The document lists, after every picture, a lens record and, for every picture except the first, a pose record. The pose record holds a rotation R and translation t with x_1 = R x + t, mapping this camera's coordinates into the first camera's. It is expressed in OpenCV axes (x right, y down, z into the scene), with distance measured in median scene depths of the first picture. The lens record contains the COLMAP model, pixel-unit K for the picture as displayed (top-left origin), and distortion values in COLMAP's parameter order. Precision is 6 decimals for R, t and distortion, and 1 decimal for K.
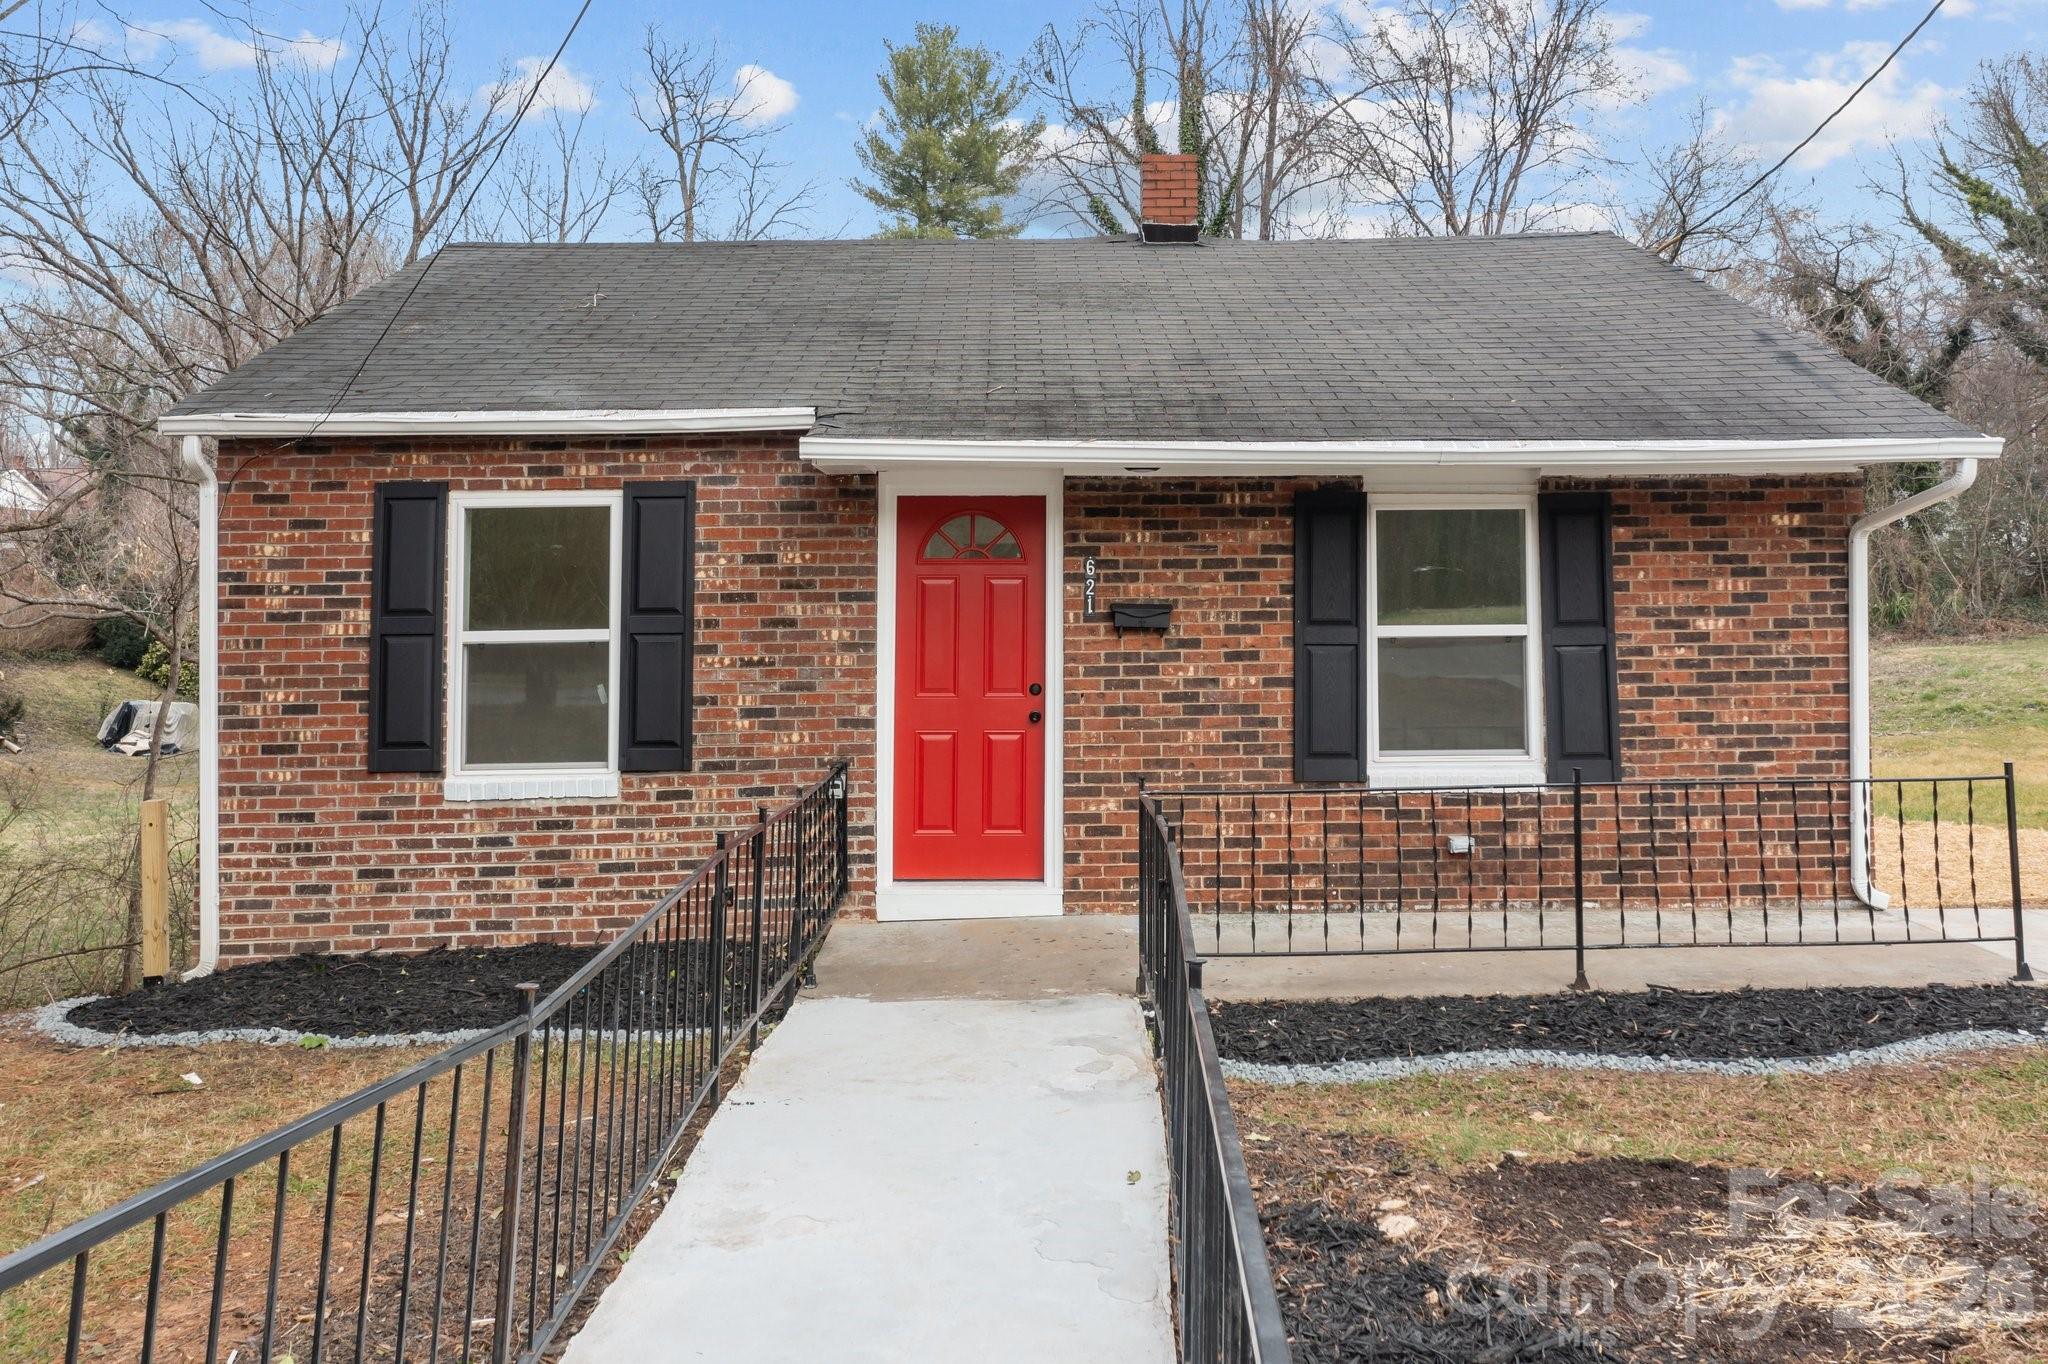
lens RADIAL K [[1602.0, 0, 1028.4], [0, 1602.0, 587.2], [0, 0, 1]] dist [-0.009422, -0.000625]
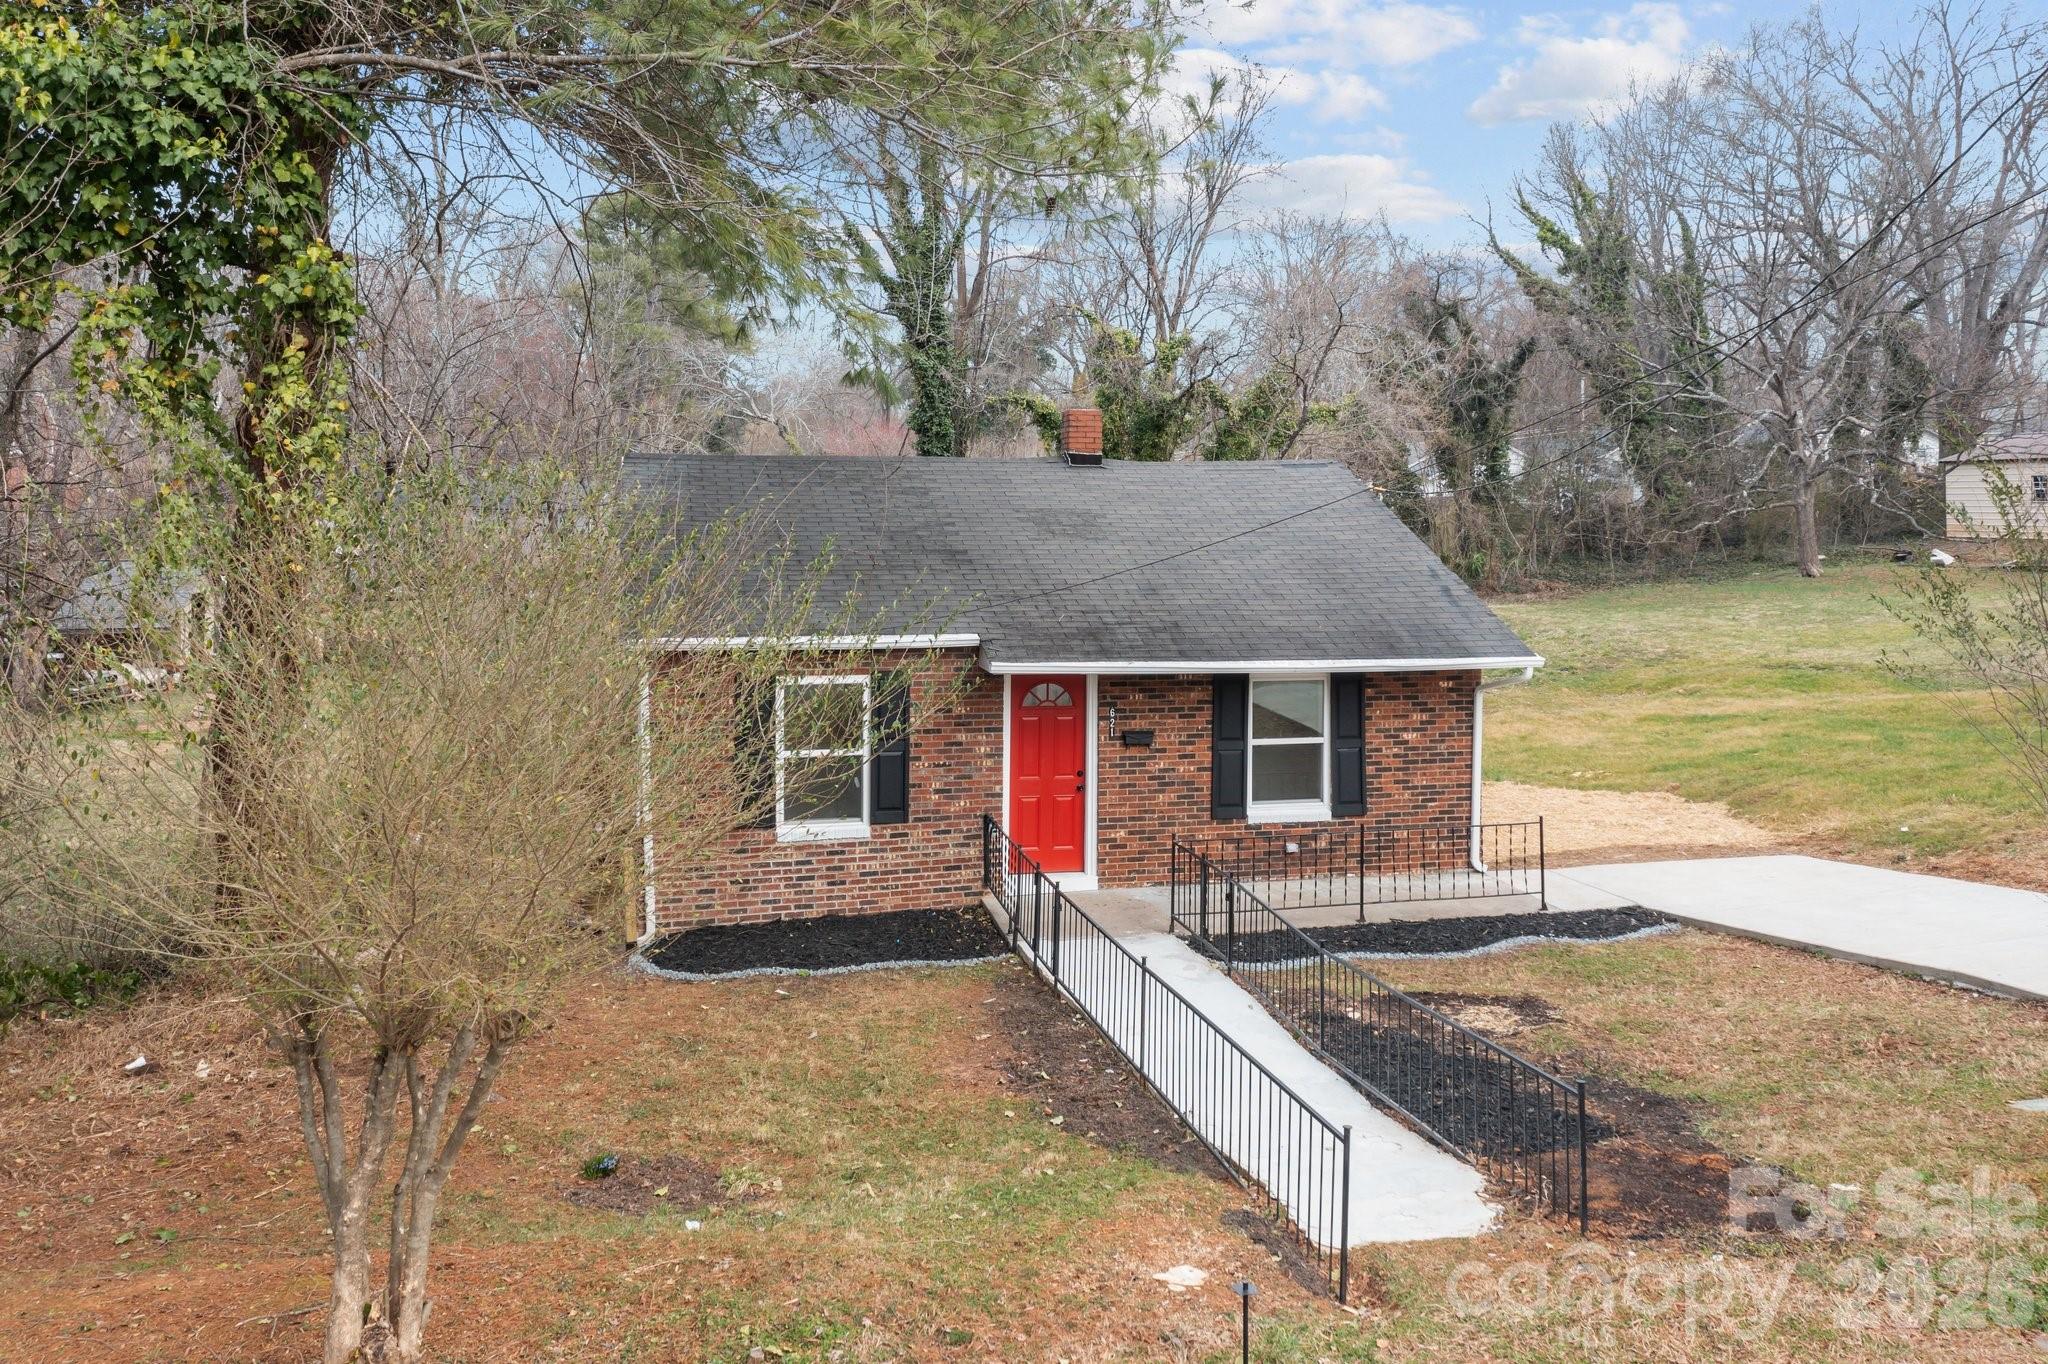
lens RADIAL K [[1643.0, 0, 936.5], [0, 1643.0, 593.1], [0, 0, 1]] dist [-0.006316, -0.002147]
pose [[0.982213, -0.004511, 0.187714, -0.542047], [-0.010290, 0.996916, 0.077797, -0.308309], [-0.187486, -0.078345, 0.979138, -0.892975]]
